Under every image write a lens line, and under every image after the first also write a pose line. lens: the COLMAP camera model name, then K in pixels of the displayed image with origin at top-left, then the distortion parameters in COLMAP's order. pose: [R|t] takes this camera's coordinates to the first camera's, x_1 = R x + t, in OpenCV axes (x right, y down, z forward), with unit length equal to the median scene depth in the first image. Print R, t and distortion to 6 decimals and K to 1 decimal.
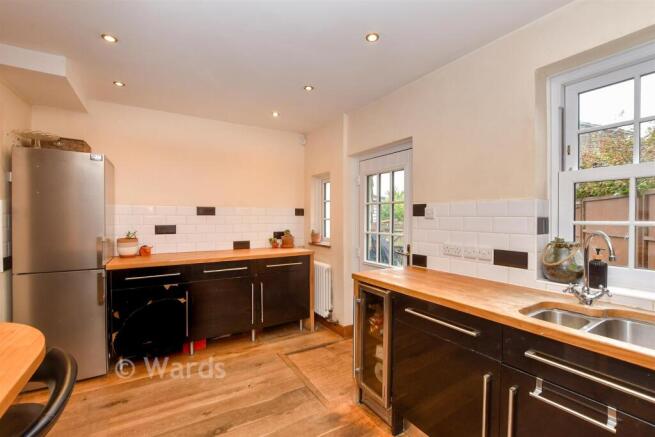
lens RADIAL K [[290.4, 0, 327.8], [0, 290.4, 219.6], [0, 0, 1]] dist [-0.004038, -0.000630]
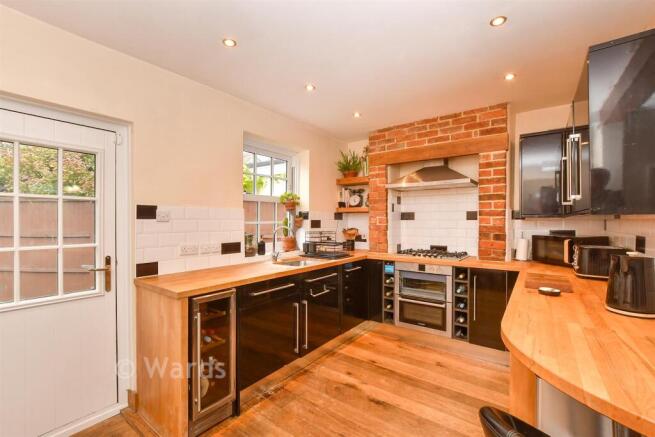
lens RADIAL K [[290.4, 0, 328.0], [0, 290.4, 219.7], [0, 0, 1]] dist [-0.004038, -0.000630]
pose [[-0.376246, 0.000538, 0.926519, -0.882973], [0.006345, 0.999978, 0.001996, -0.009295], [-0.926498, 0.006630, -0.376242, 1.032842]]
